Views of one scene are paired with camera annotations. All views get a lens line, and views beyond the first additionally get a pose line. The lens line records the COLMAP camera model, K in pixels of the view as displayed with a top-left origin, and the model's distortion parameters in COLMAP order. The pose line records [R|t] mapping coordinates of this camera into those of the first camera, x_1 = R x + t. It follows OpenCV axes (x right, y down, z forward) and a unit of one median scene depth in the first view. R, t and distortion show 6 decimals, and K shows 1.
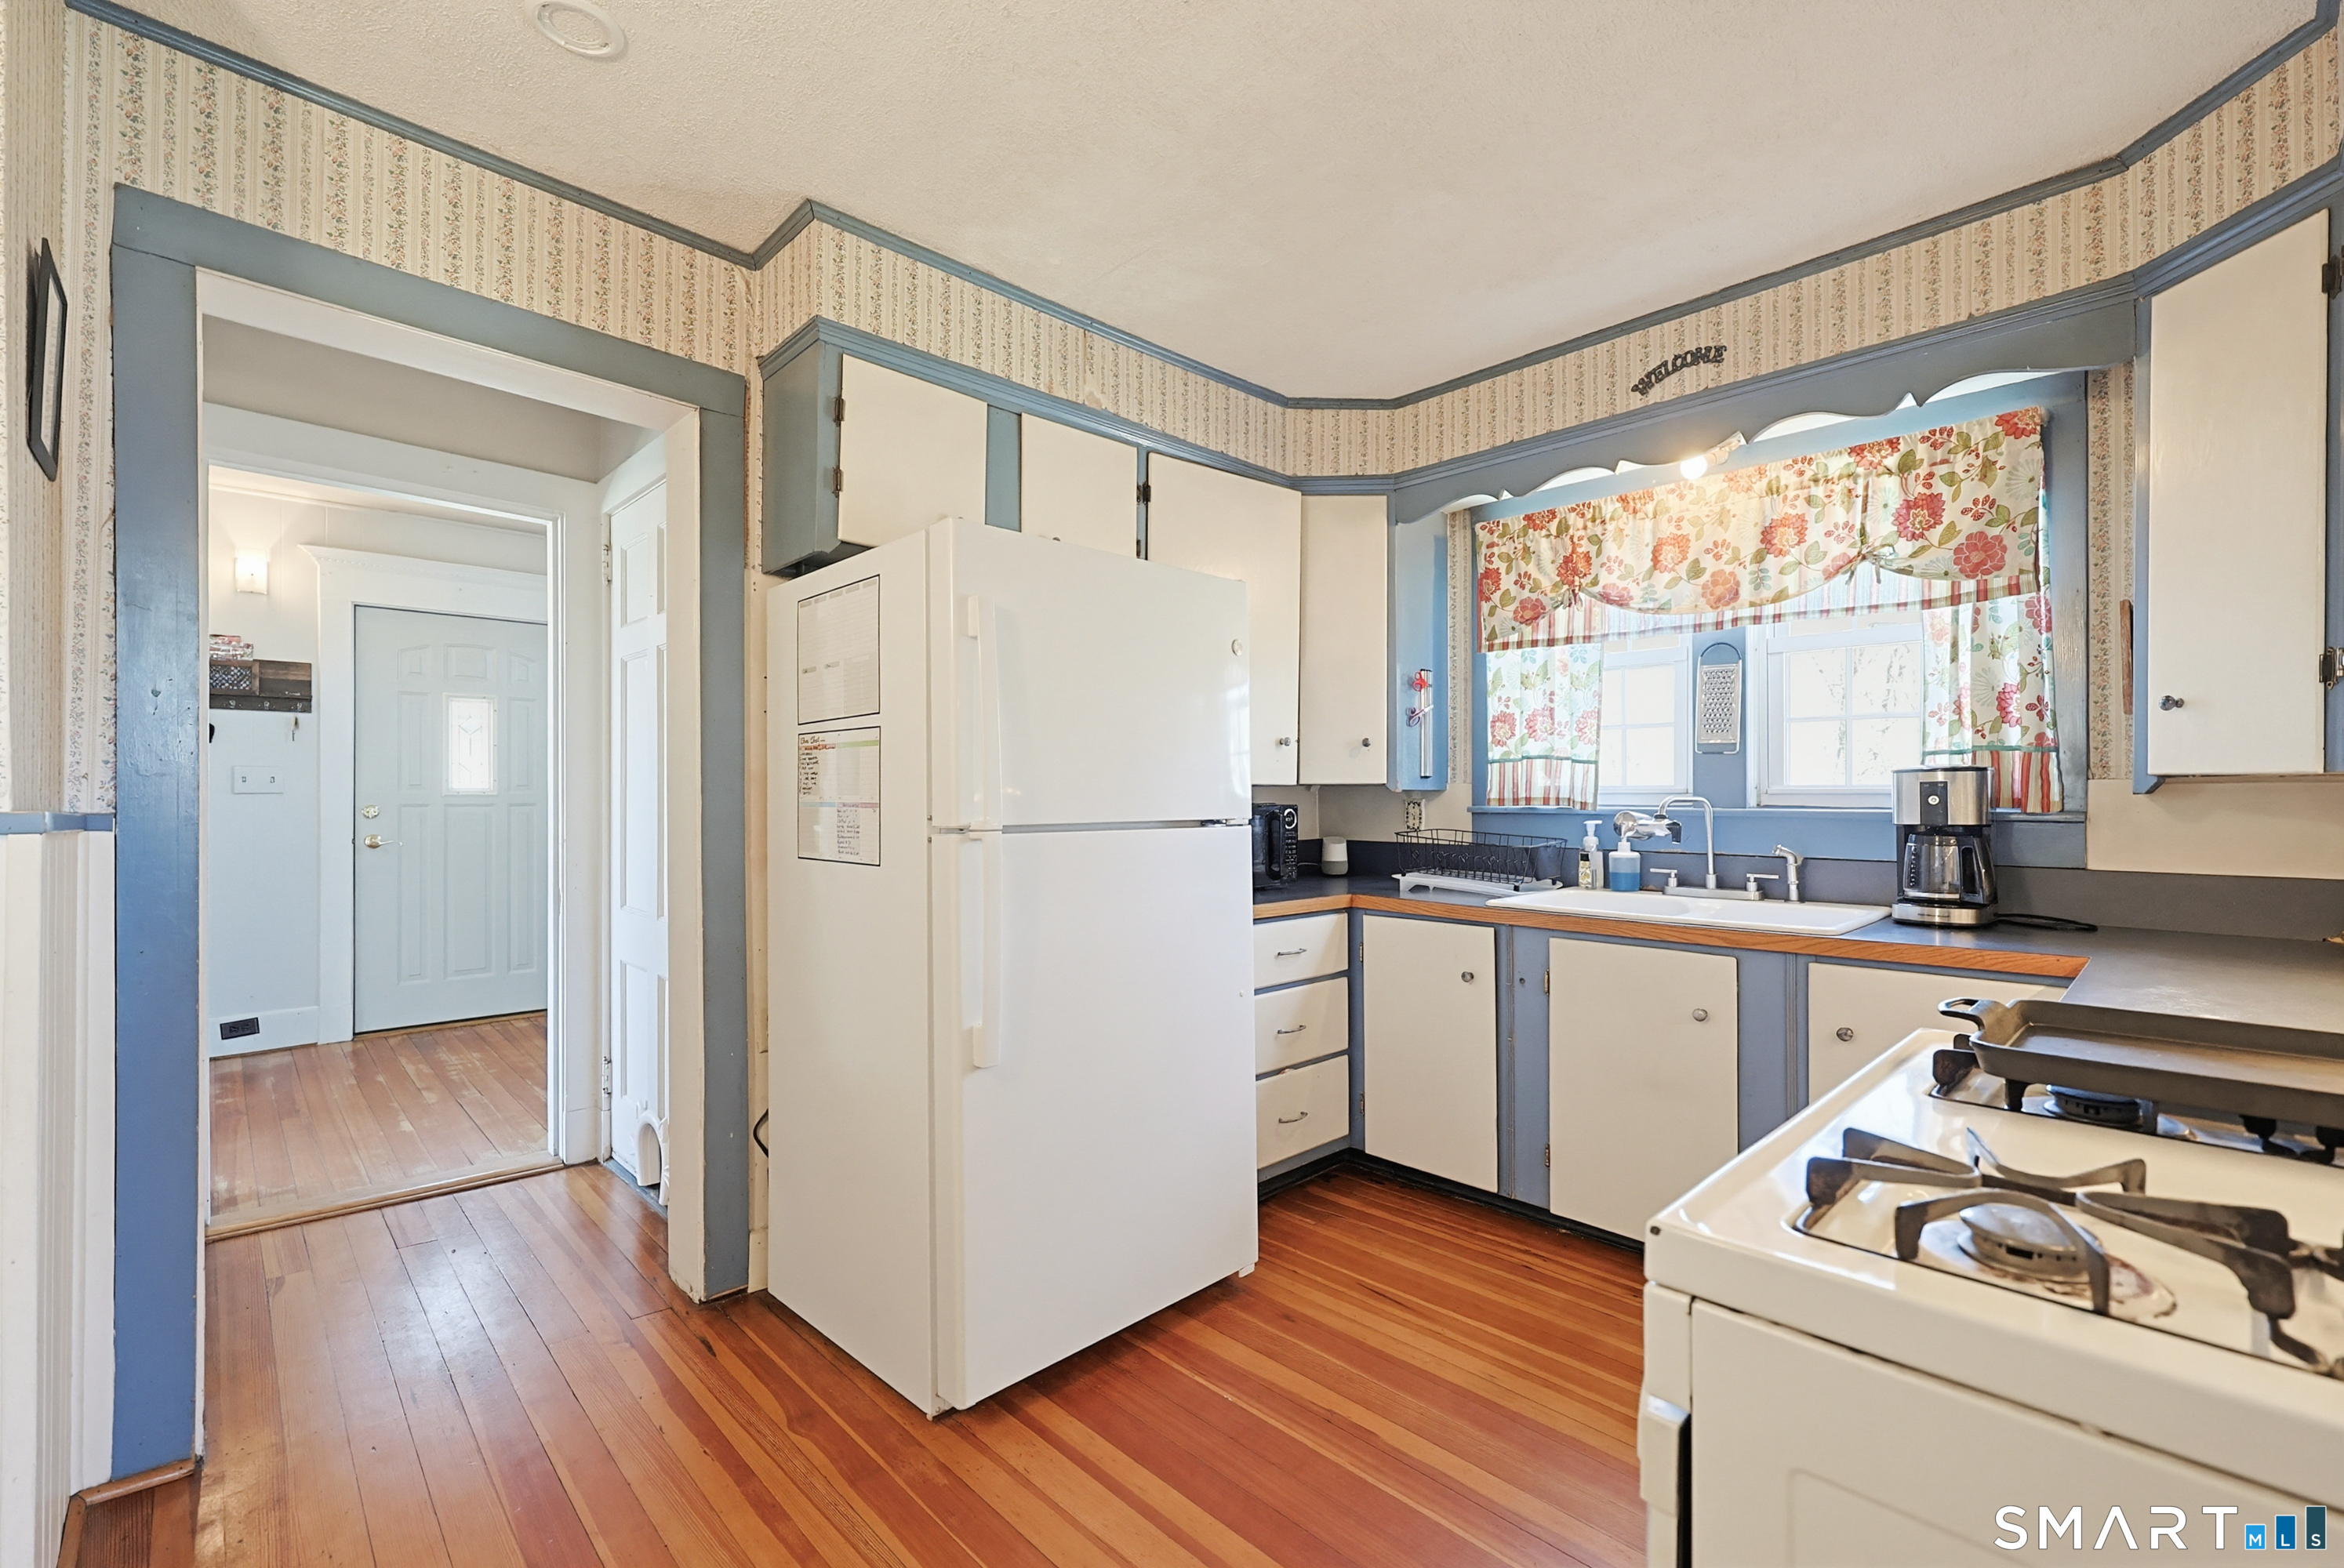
lens RADIAL K [[1009.2, 0, 1155.9], [0, 1009.2, 792.3], [0, 0, 1]] dist [0.001158, 0.000009]
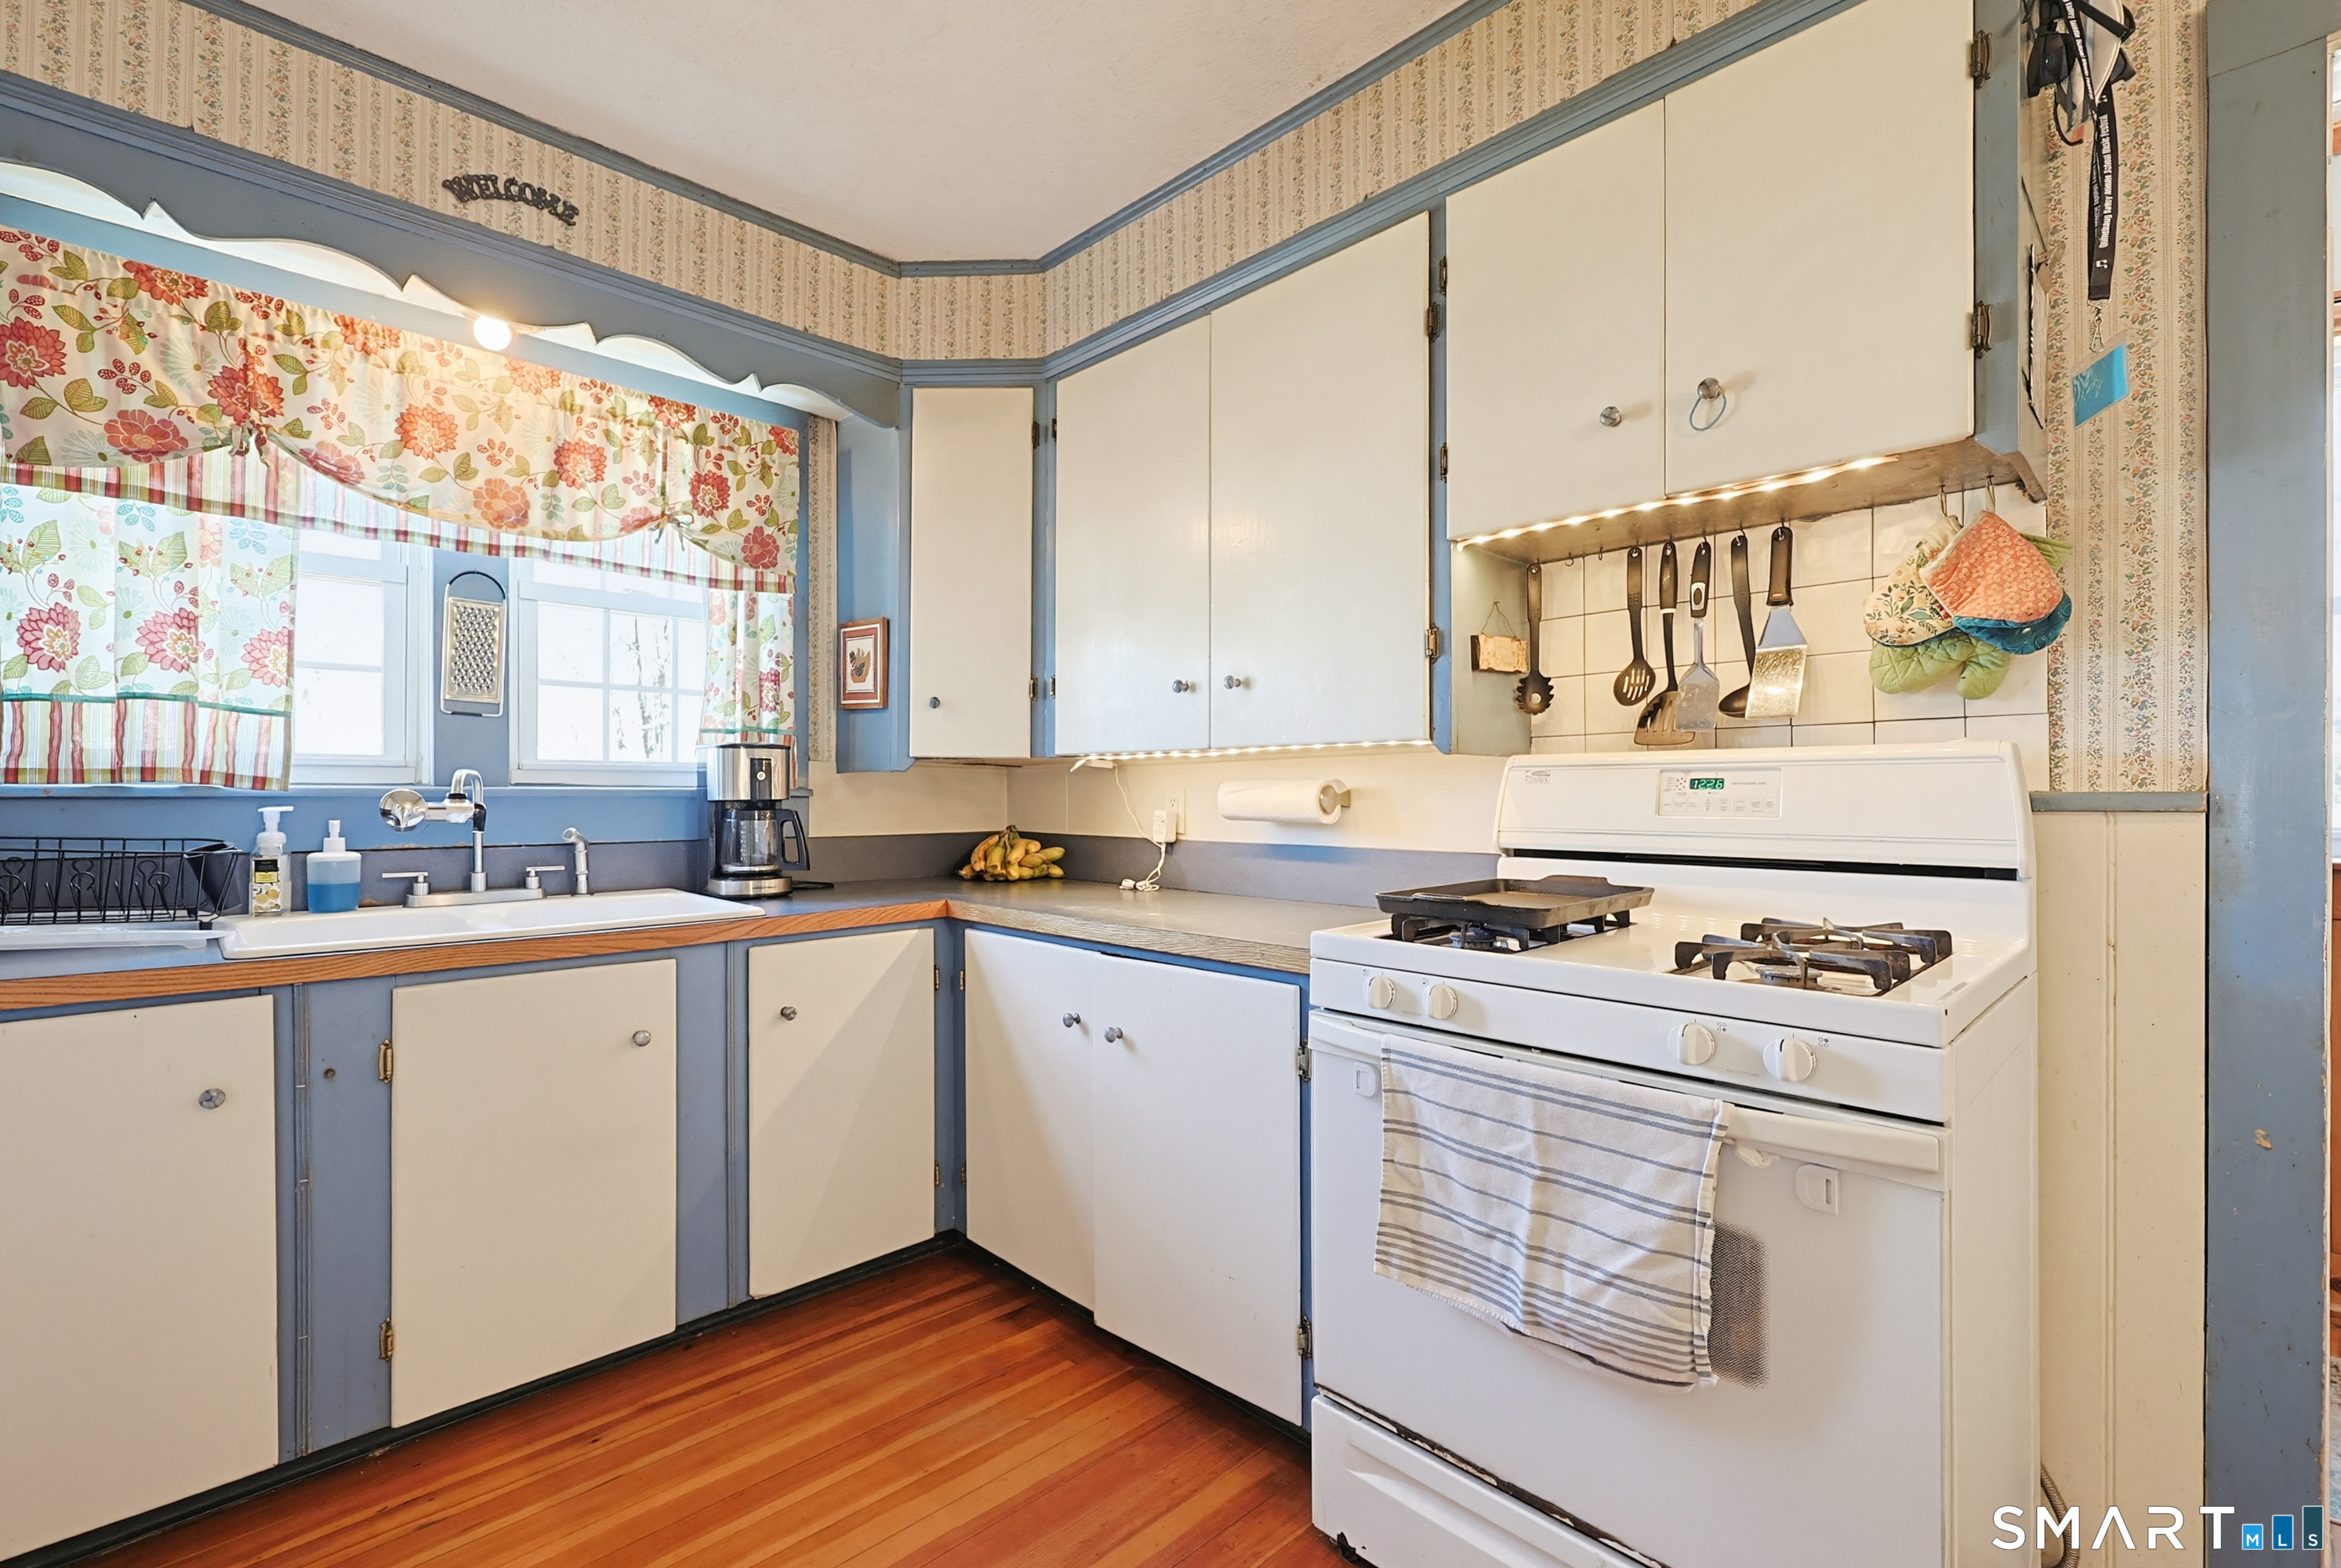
lens RADIAL K [[1024.9, 0, 1168.5], [0, 1024.9, 790.8], [0, 0, 1]] dist [0.000685, -0.000141]
pose [[-0.015068, 0.005069, 0.999874, -0.233751], [0.000069, 0.999987, -0.005069, 0.023359], [-0.999886, -0.000007, -0.015068, 0.490636]]
